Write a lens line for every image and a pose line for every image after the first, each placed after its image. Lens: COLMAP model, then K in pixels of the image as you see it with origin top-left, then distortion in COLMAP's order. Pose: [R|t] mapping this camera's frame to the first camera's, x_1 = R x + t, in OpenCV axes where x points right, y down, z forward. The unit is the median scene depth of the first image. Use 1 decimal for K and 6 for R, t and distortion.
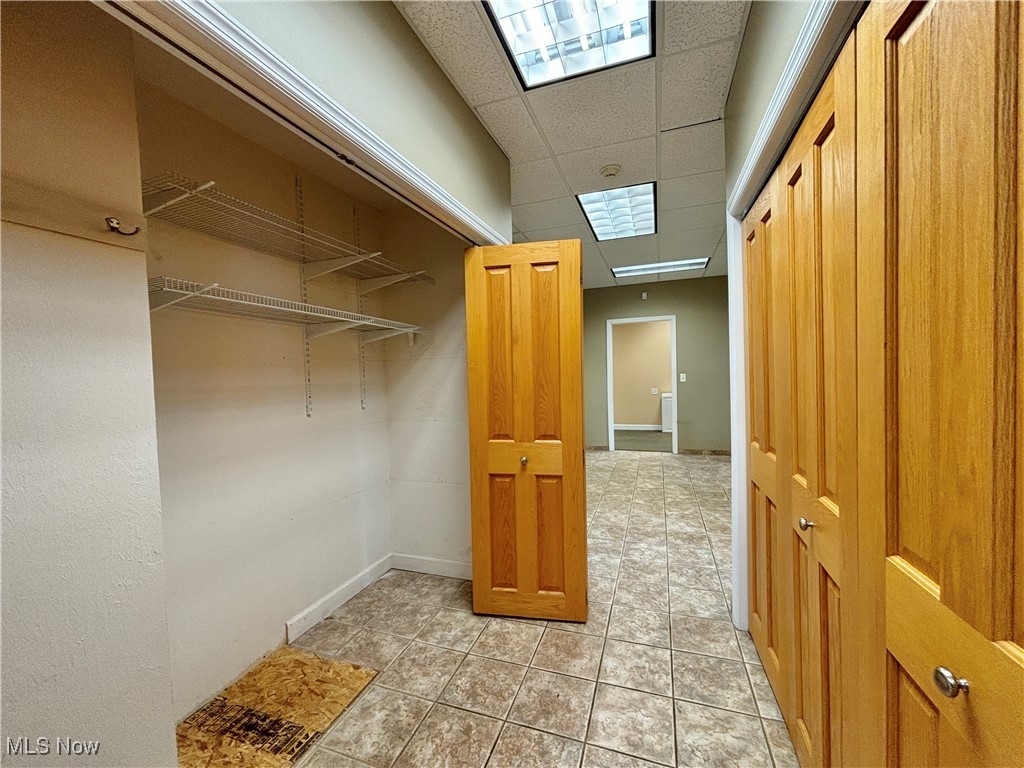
lens RADIAL K [[413.4, 0, 512.0], [0, 413.4, 384.0], [0, 0, 1]] dist [-0.001952, 0.000421]
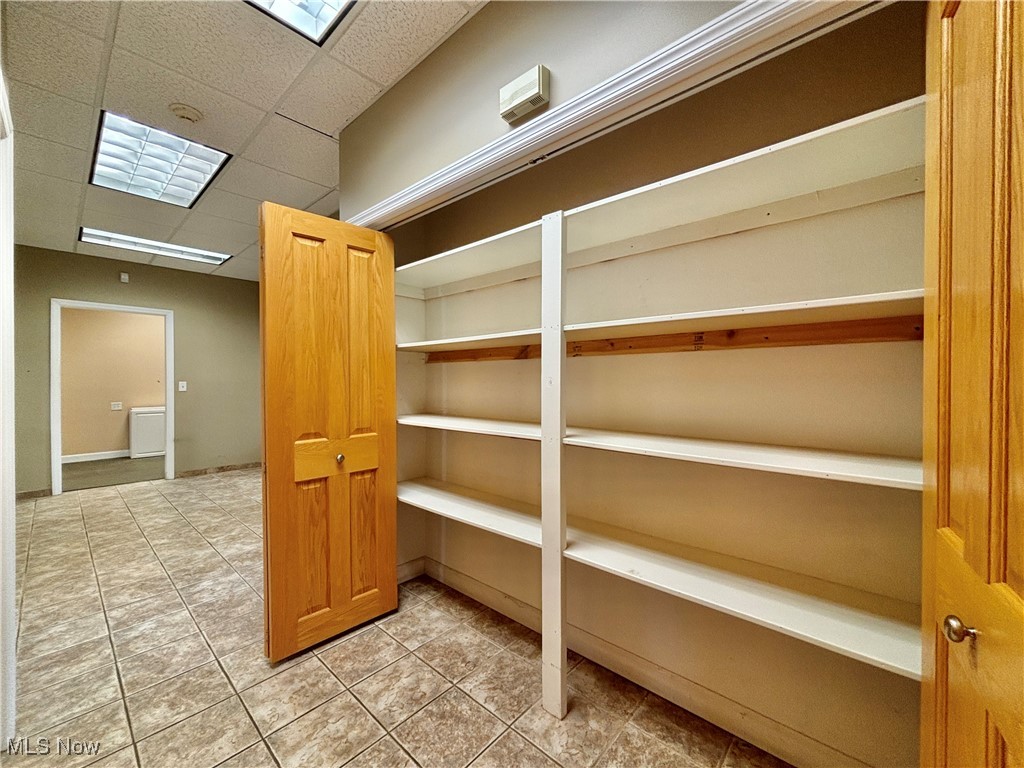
lens RADIAL K [[410.6, 0, 512.0], [0, 410.6, 384.0], [0, 0, 1]] dist [0.000311, -0.000119]
pose [[0.375993, 0.021341, 0.926377, -0.213649], [0.015450, 0.999451, -0.029295, 0.029462], [-0.926494, 0.025327, 0.375457, 0.126103]]
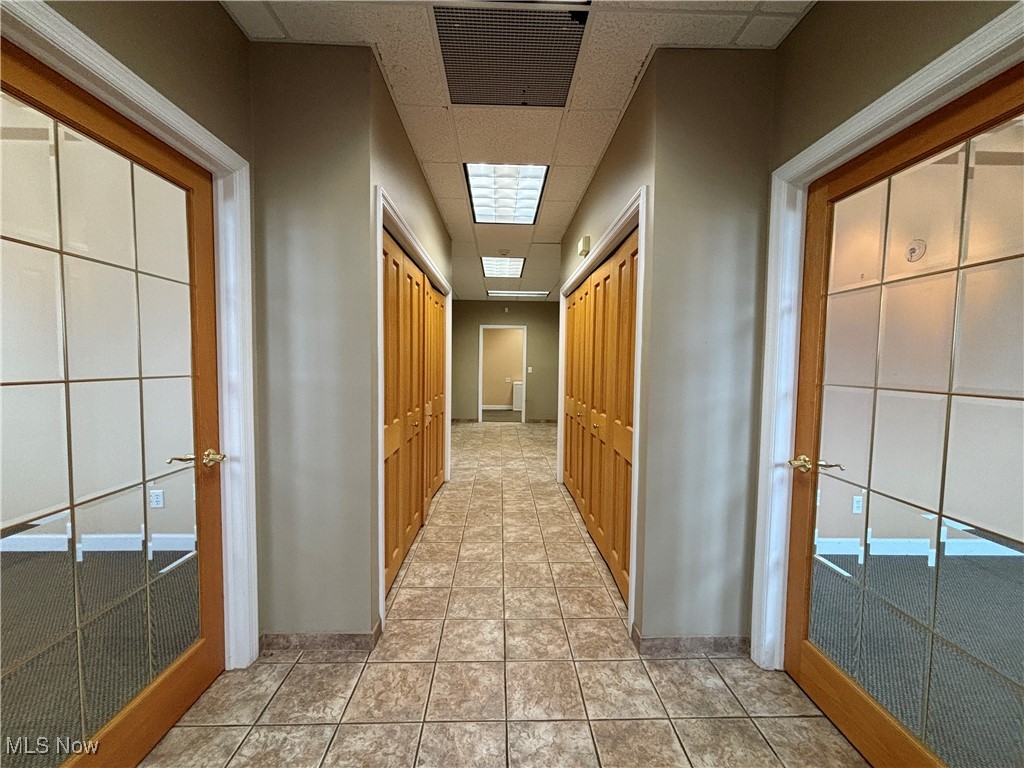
lens RADIAL K [[413.7, 0, 507.6], [0, 413.7, 385.3], [0, 0, 1]] dist [0.001359, -0.002532]
pose [[0.934739, 0.022673, 0.354610, -0.329471], [-0.031119, 0.999351, 0.018132, 0.029821], [-0.353969, -0.027984, 0.934838, -0.624526]]
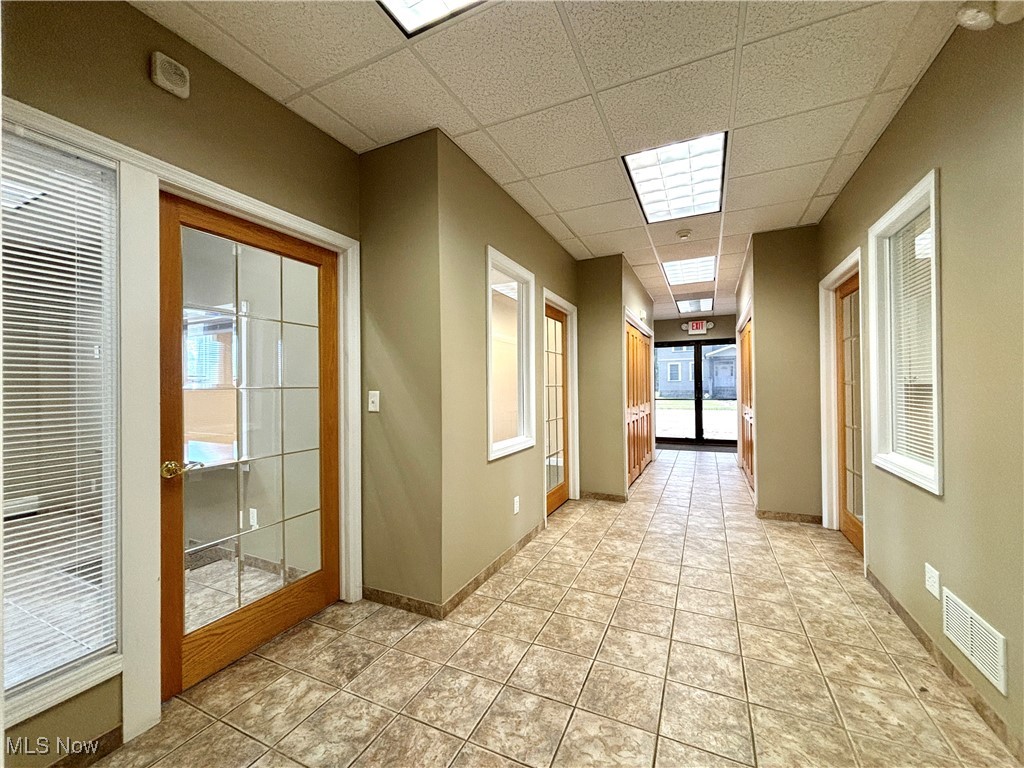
lens RADIAL K [[419.7, 0, 537.5], [0, 419.7, 381.5], [0, 0, 1]] dist [0.000820, 0.000183]
pose [[-0.998282, 0.039871, 0.042942, 0.597028], [0.040886, 0.998898, 0.023038, -0.051110], [-0.041976, 0.024754, -0.998812, 2.107850]]
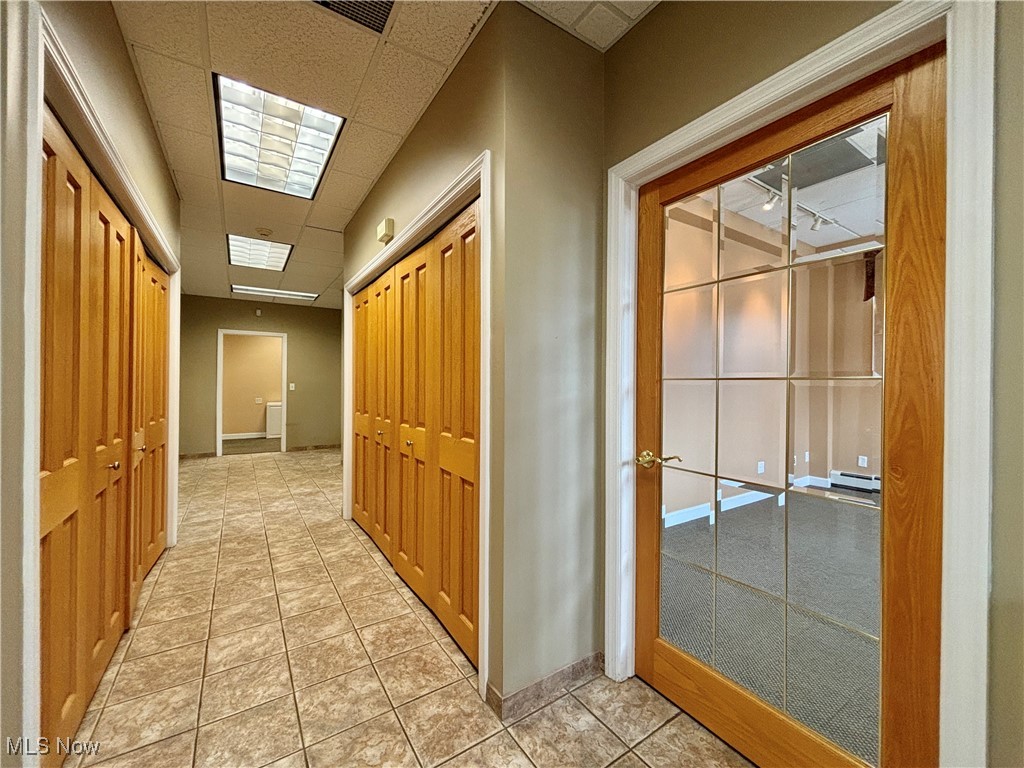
lens RADIAL K [[416.8, 0, 511.9], [0, 416.8, 385.0], [0, 0, 1]] dist [-0.001184, 0.000721]
pose [[0.602356, 0.034926, 0.797463, -0.320661], [-0.002285, 0.999114, -0.042032, 0.056072], [-0.798224, 0.023496, 0.601902, -0.449834]]
